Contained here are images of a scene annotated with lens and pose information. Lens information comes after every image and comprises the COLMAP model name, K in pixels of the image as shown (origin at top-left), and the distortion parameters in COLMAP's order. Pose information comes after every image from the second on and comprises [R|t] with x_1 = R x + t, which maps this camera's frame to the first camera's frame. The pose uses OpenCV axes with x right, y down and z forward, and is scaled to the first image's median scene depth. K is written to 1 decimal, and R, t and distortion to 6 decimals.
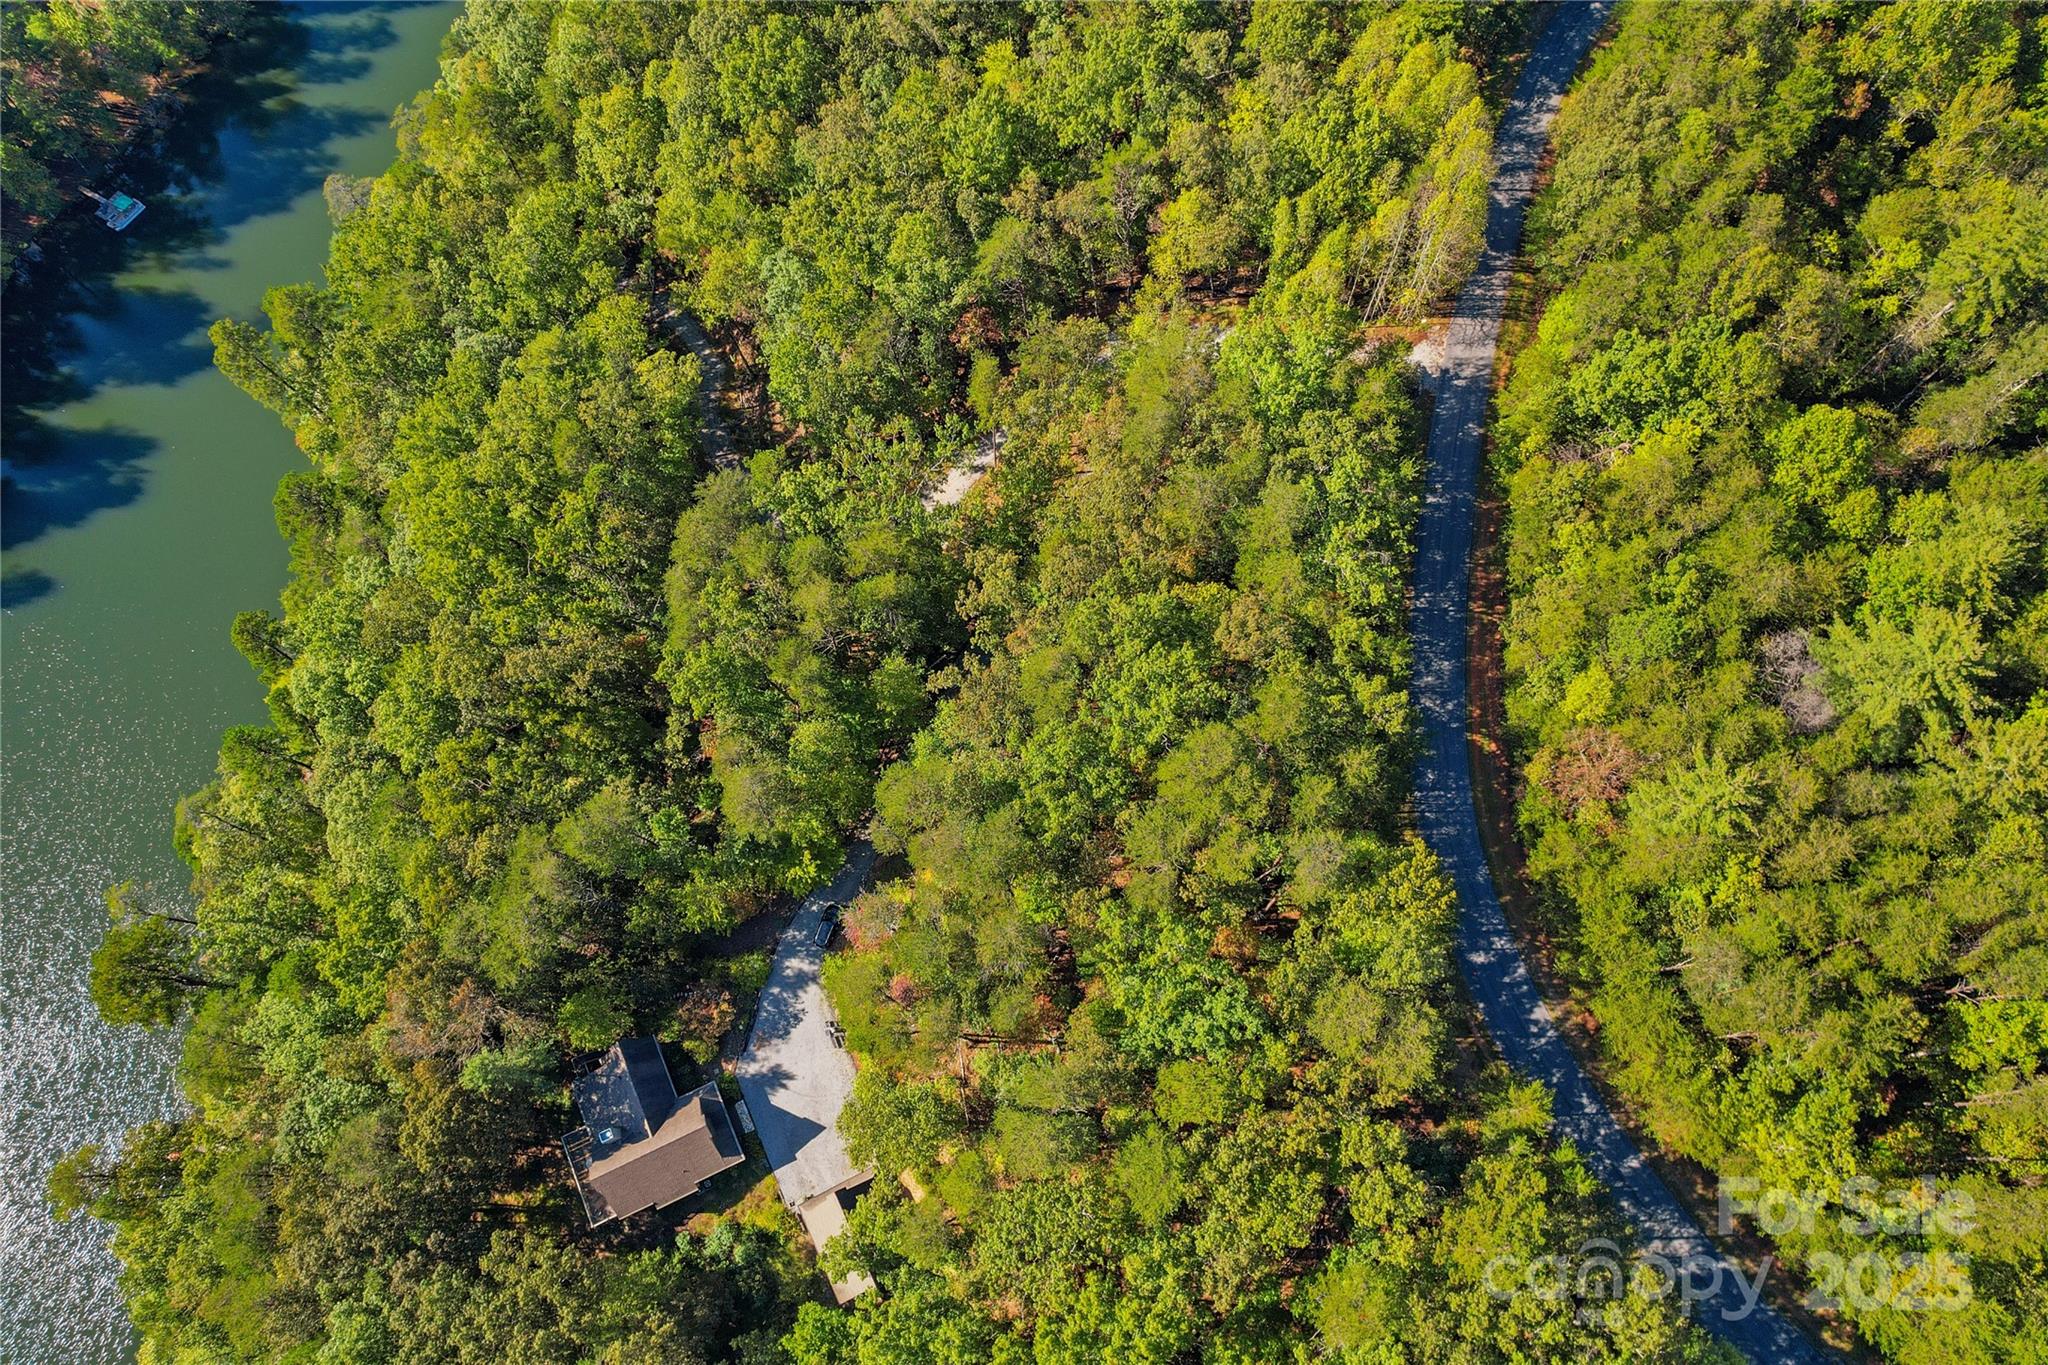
lens RADIAL K [[1305.5, 0, 1017.4], [0, 1305.5, 678.3], [0, 0, 1]] dist [-0.077498, 0.069775]
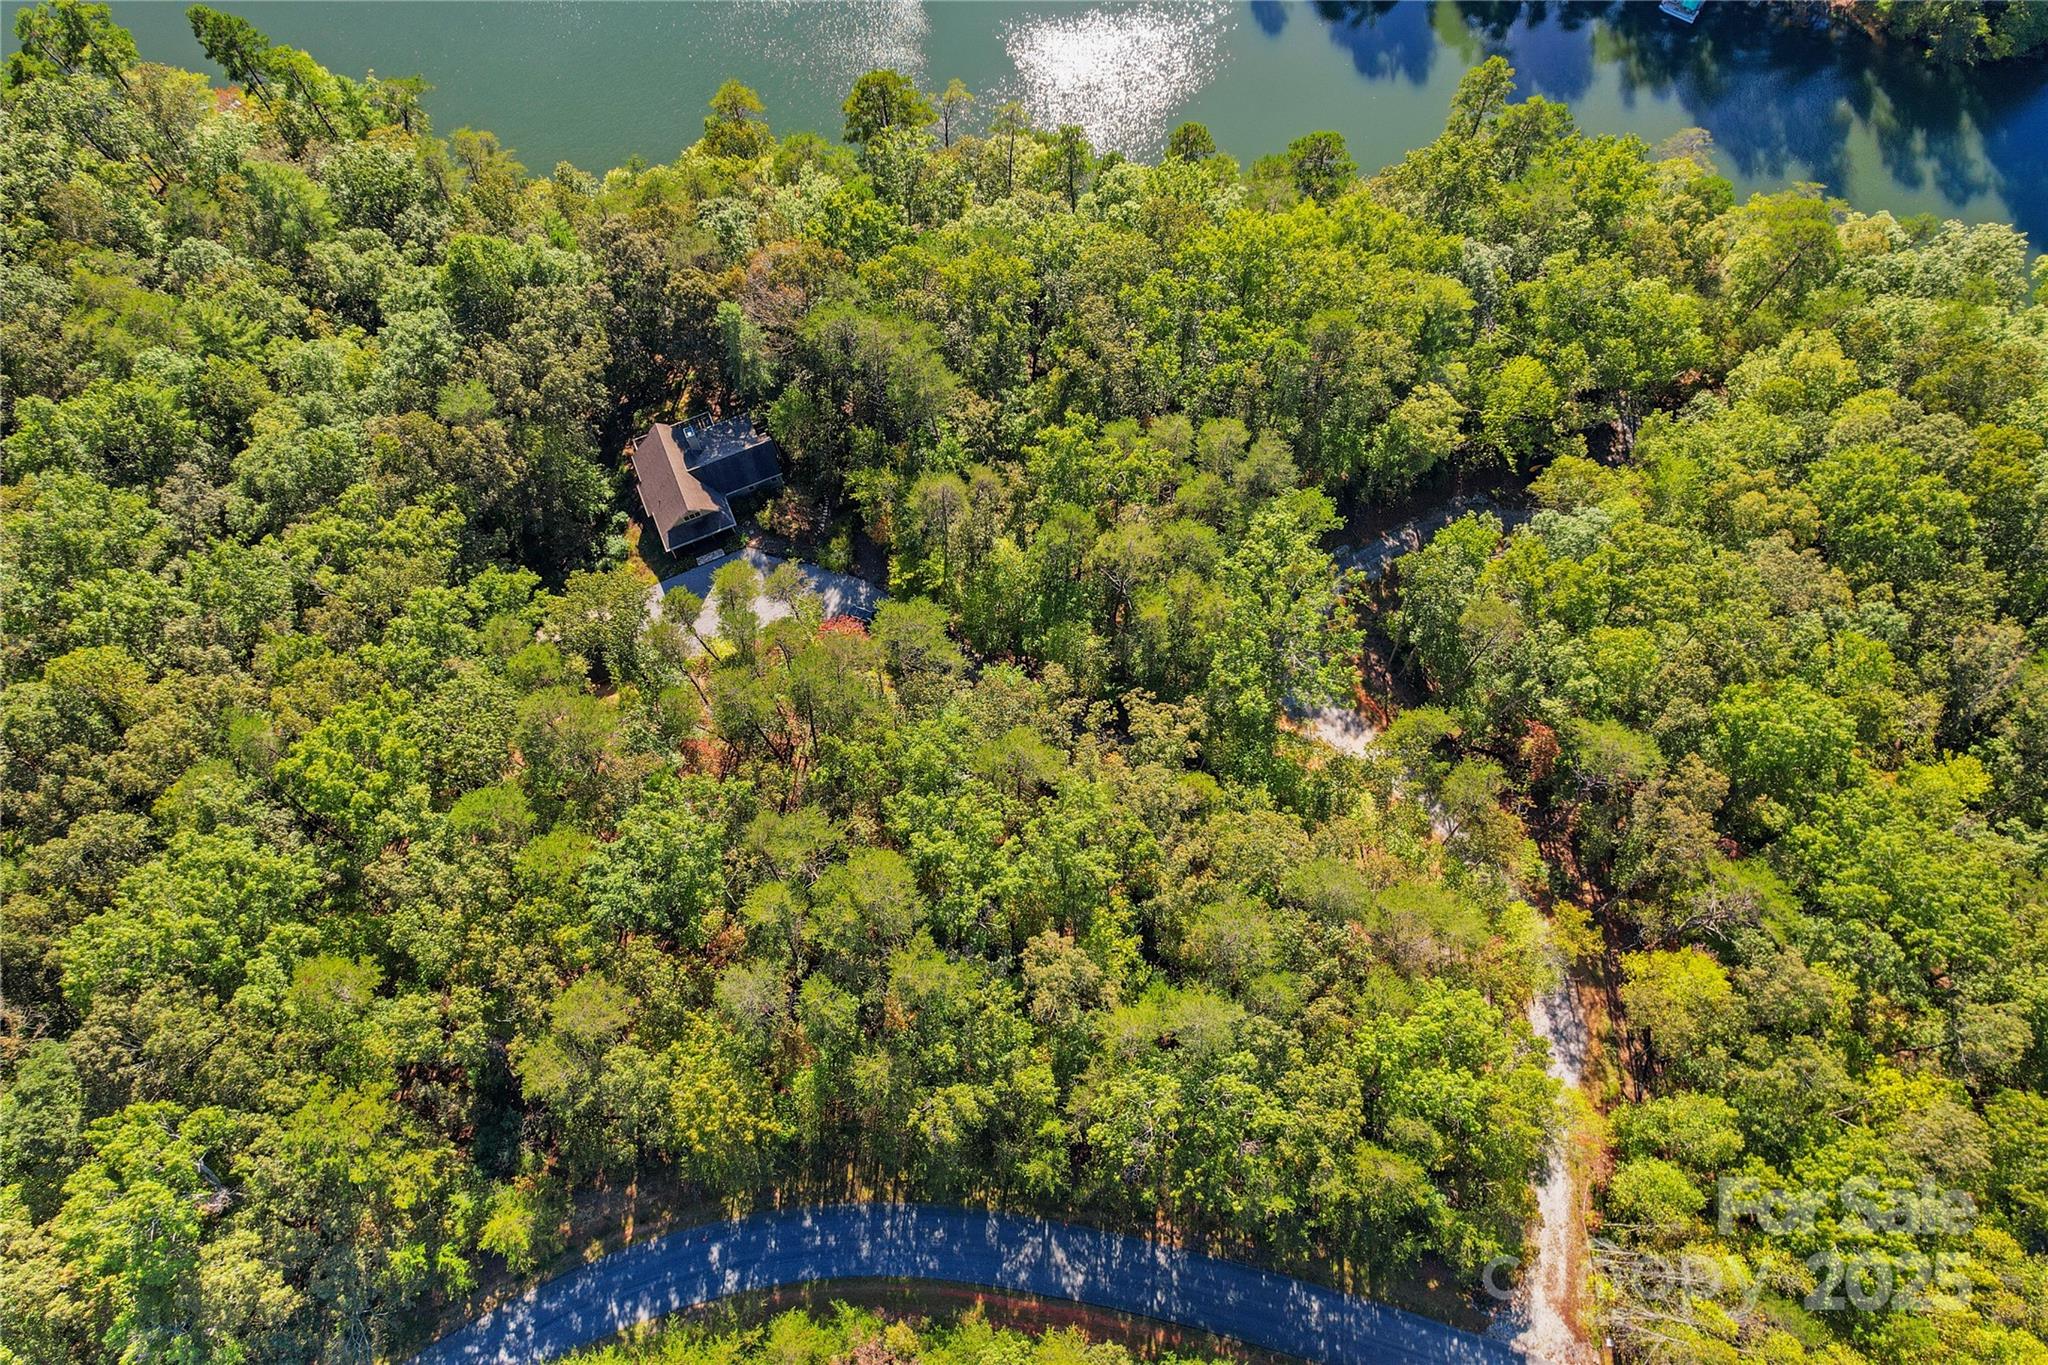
lens RADIAL K [[1305.5, 0, 1011.2], [0, 1305.5, 674.8], [0, 0, 1]] dist [-0.077498, 0.069775]
pose [[-0.043726, 0.937142, -0.346199, 0.207685], [-0.928355, 0.089917, 0.360656, -0.237949], [0.369115, 0.337165, 0.866068, 0.128299]]
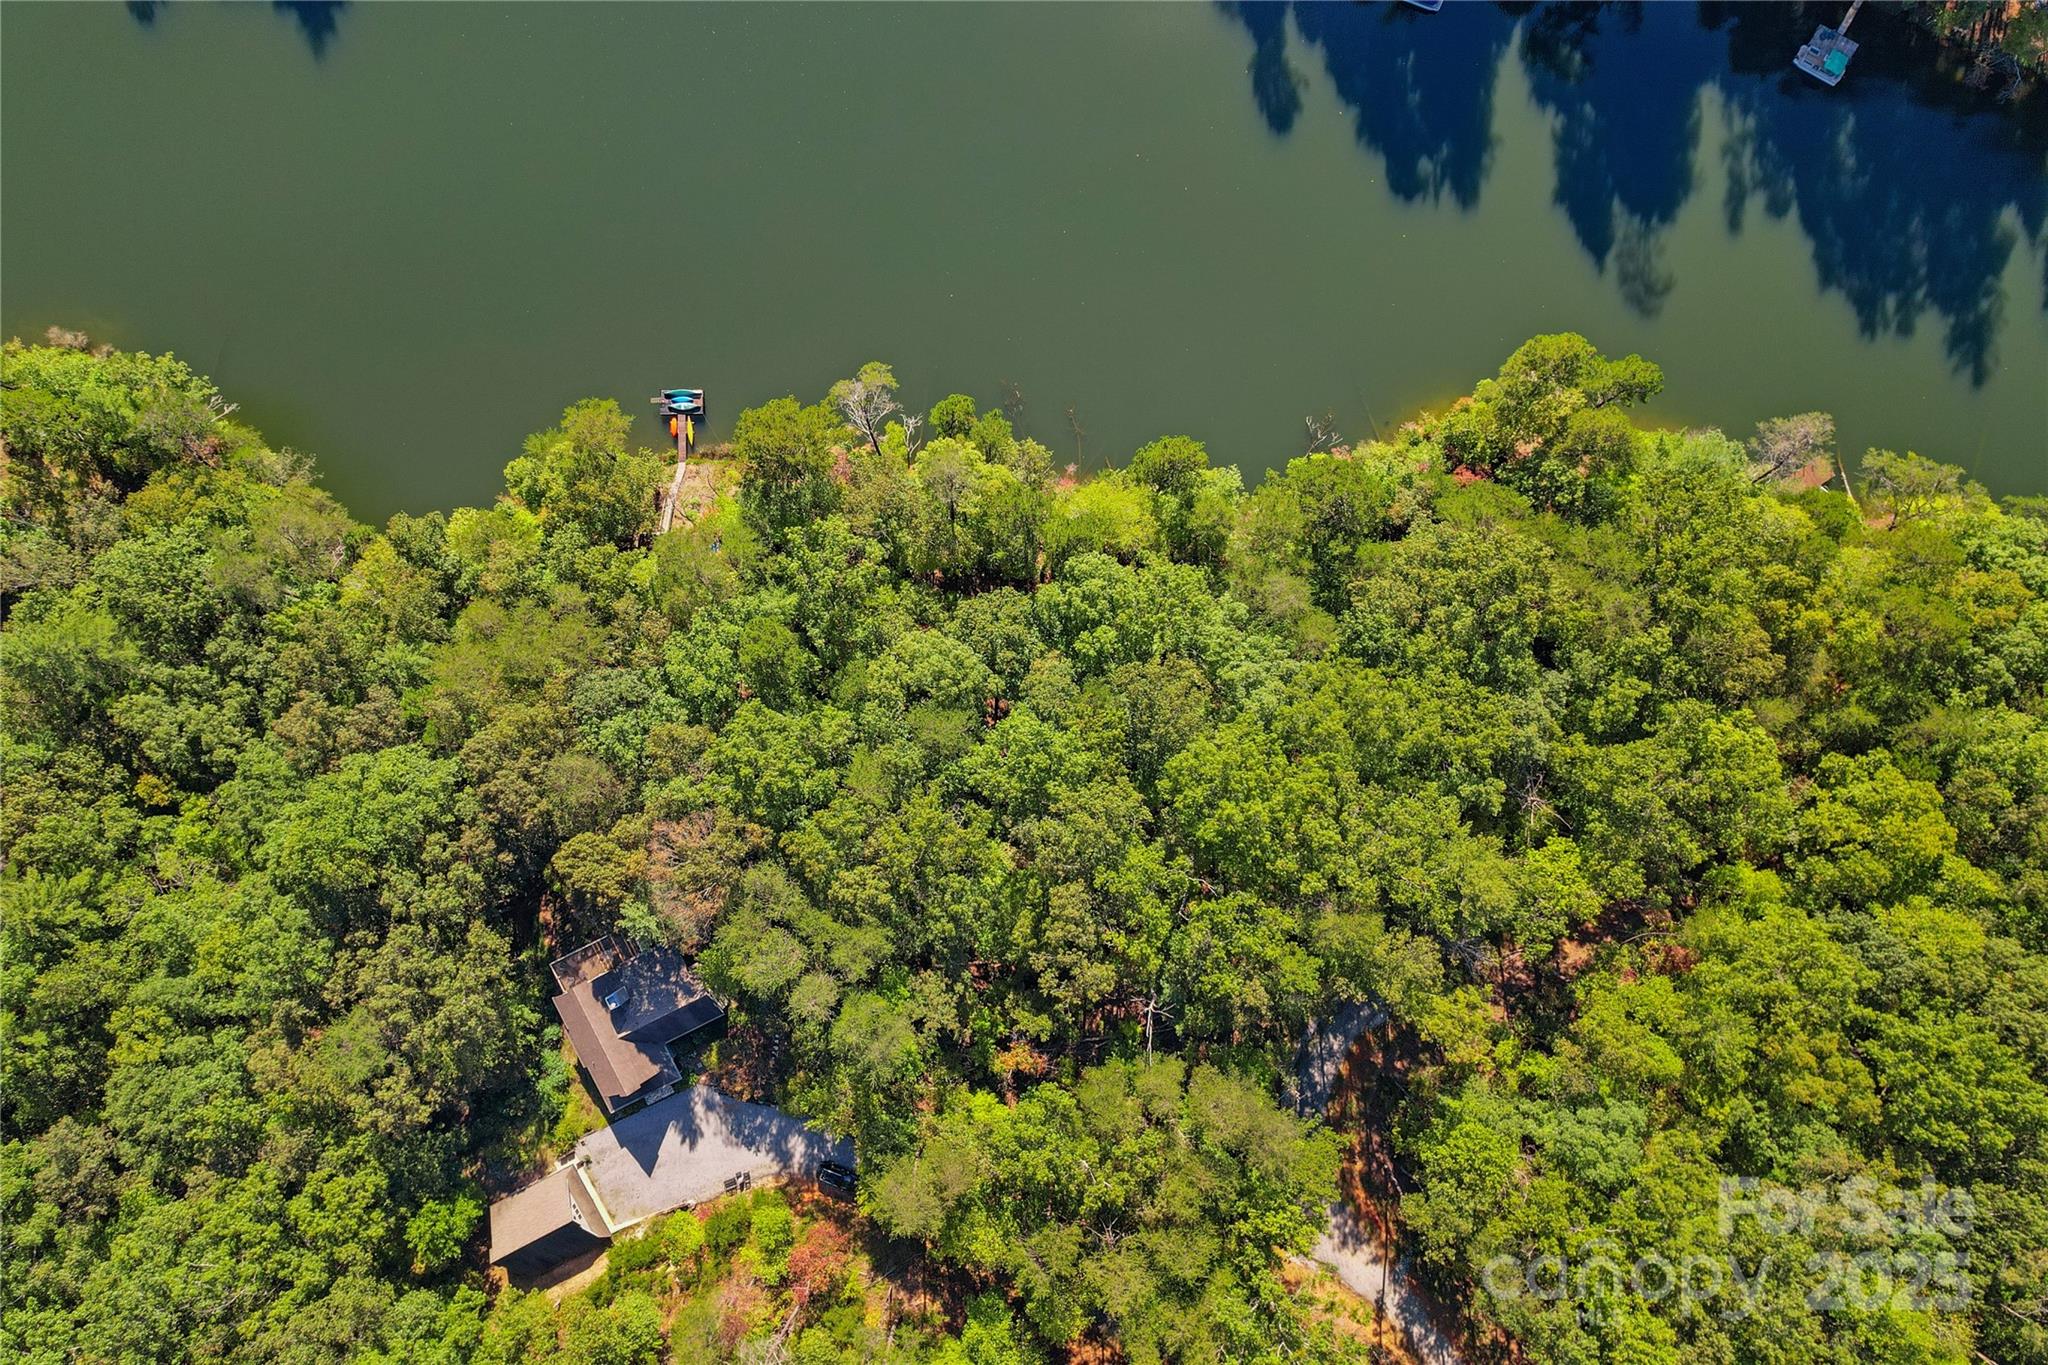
lens RADIAL K [[1305.5, 0, 1013.4], [0, 1305.5, 688.6], [0, 0, 1]] dist [-0.077498, 0.069775]
pose [[0.018884, 0.999727, 0.013776, -0.434668], [-0.929405, 0.012473, 0.368852, -0.242367], [0.368579, -0.019769, 0.929386, 0.129060]]
